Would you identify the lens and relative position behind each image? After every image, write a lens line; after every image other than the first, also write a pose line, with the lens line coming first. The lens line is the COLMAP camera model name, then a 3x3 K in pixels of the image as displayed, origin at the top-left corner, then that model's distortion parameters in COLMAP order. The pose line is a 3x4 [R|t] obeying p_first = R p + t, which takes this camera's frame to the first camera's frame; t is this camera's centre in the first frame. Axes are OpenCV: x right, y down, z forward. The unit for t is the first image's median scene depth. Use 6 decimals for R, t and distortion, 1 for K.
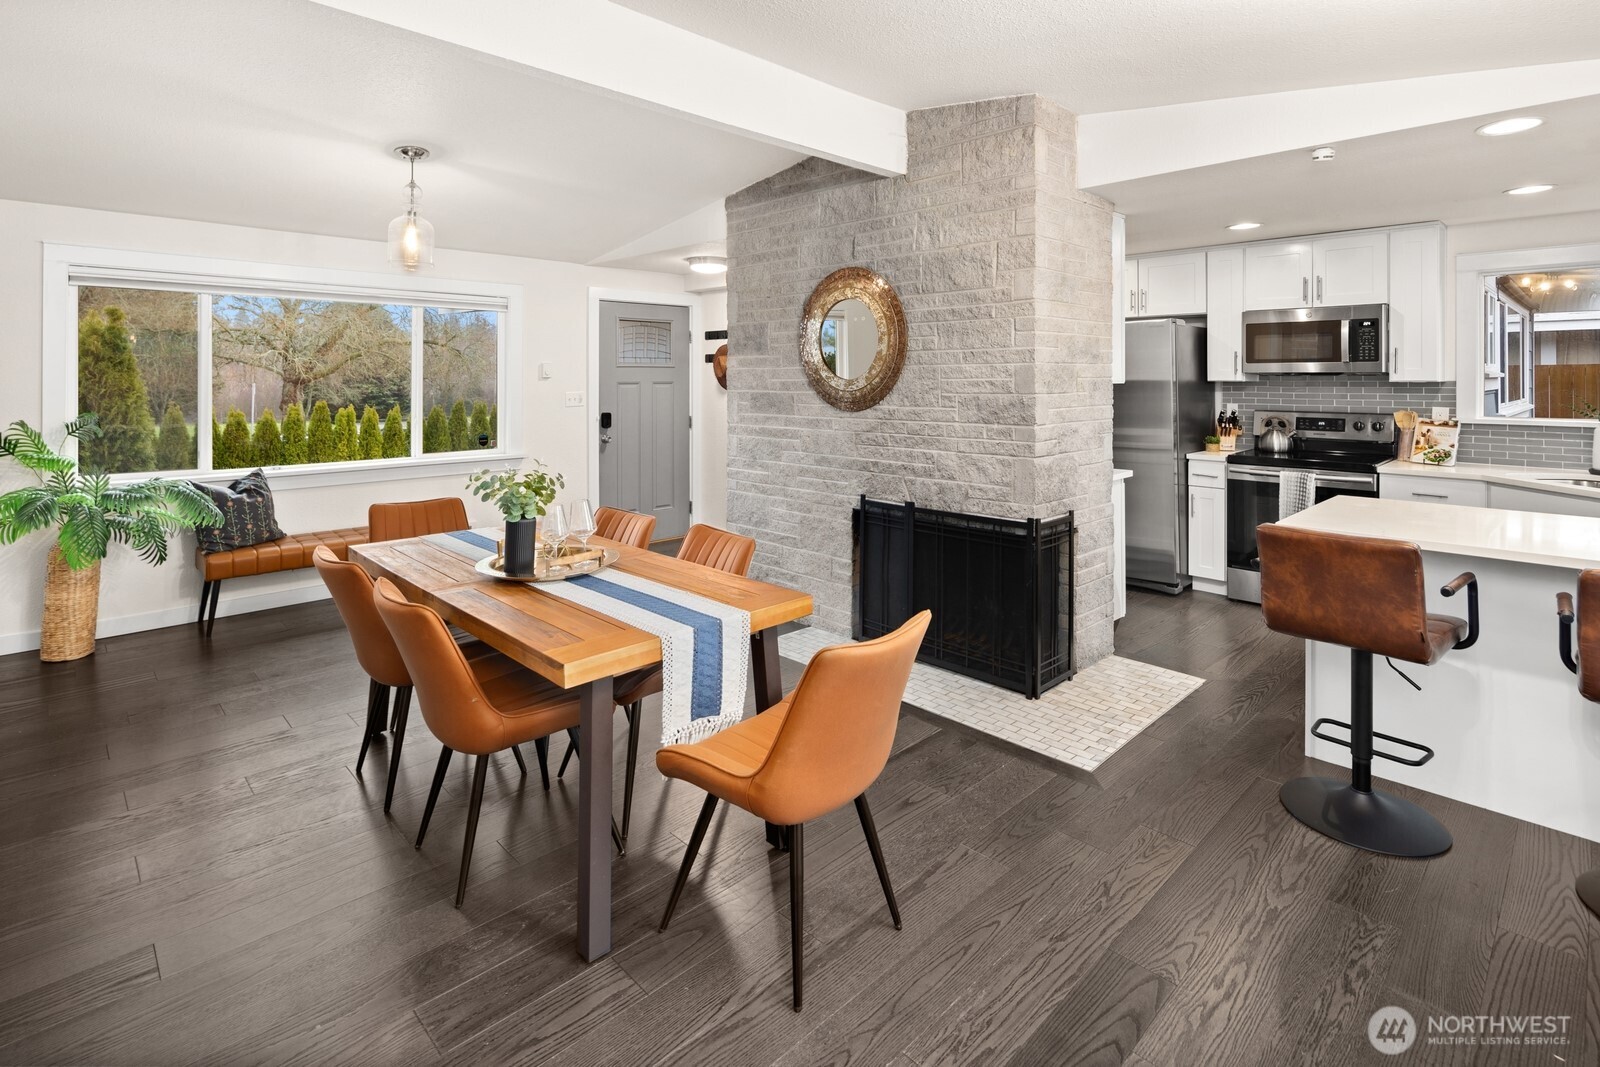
lens RADIAL K [[786.9, 0, 791.9], [0, 786.9, 375.4], [0, 0, 1]] dist [0.010562, -0.009454]
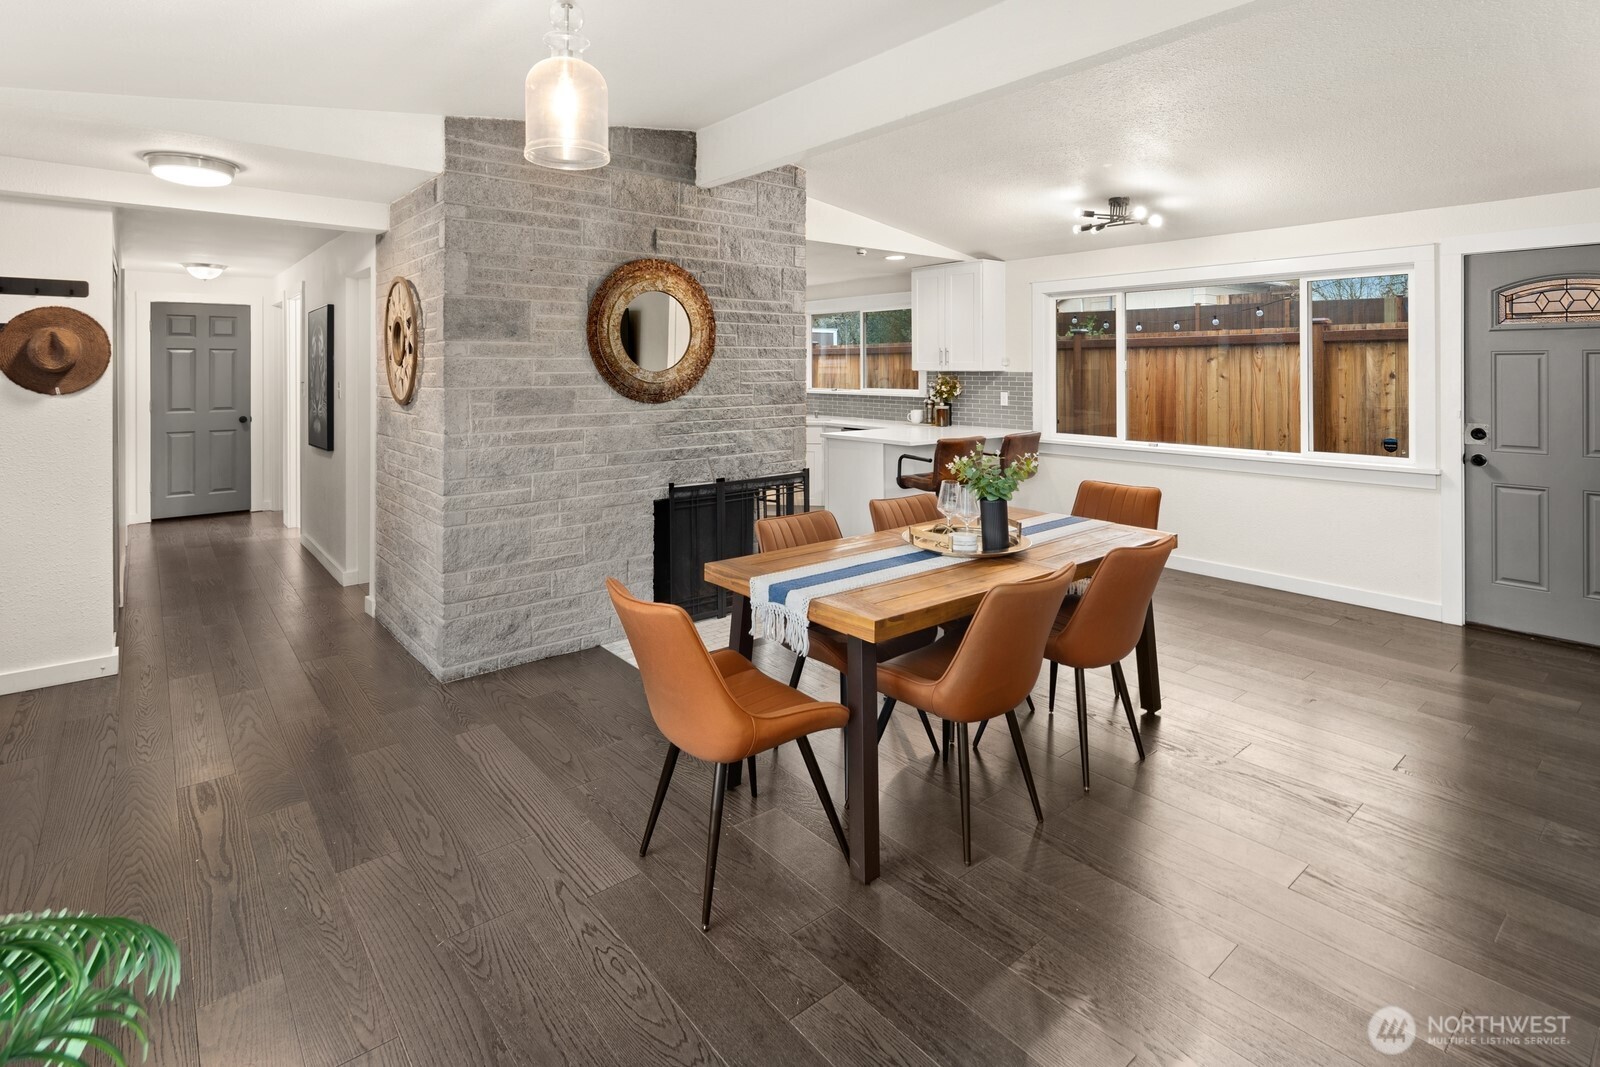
lens RADIAL K [[786.9, 0, 793.5], [0, 786.9, 366.1], [0, 0, 1]] dist [0.010562, -0.009454]
pose [[0.073800, 0.000847, 0.997273, -0.841291], [-0.002485, 0.999997, -0.000665, -0.001264], [-0.997270, -0.002429, 0.073802, 0.694685]]
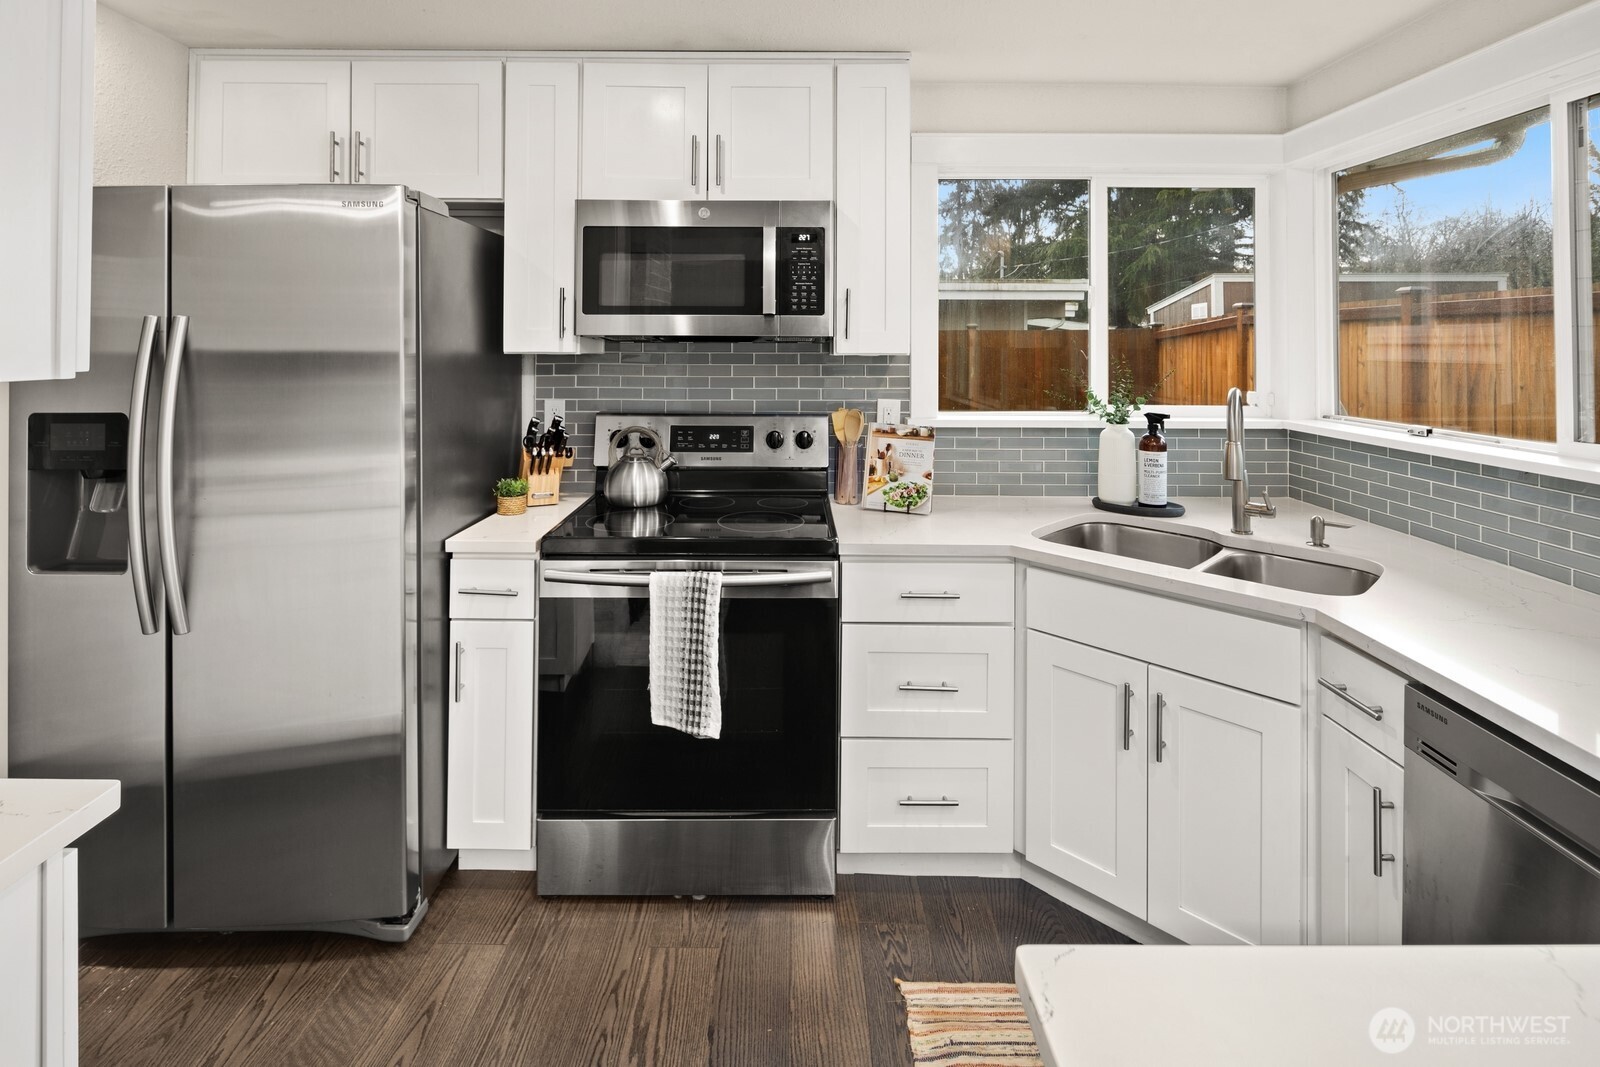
lens RADIAL K [[791.8, 0, 794.1], [0, 791.8, 328.0], [0, 0, 1]] dist [0.003607, -0.001475]
pose [[0.698955, 0.015685, 0.714994, 0.376831], [-0.005768, 0.999851, -0.016295, -0.001194], [-0.715143, 0.007266, 0.698941, 0.668342]]
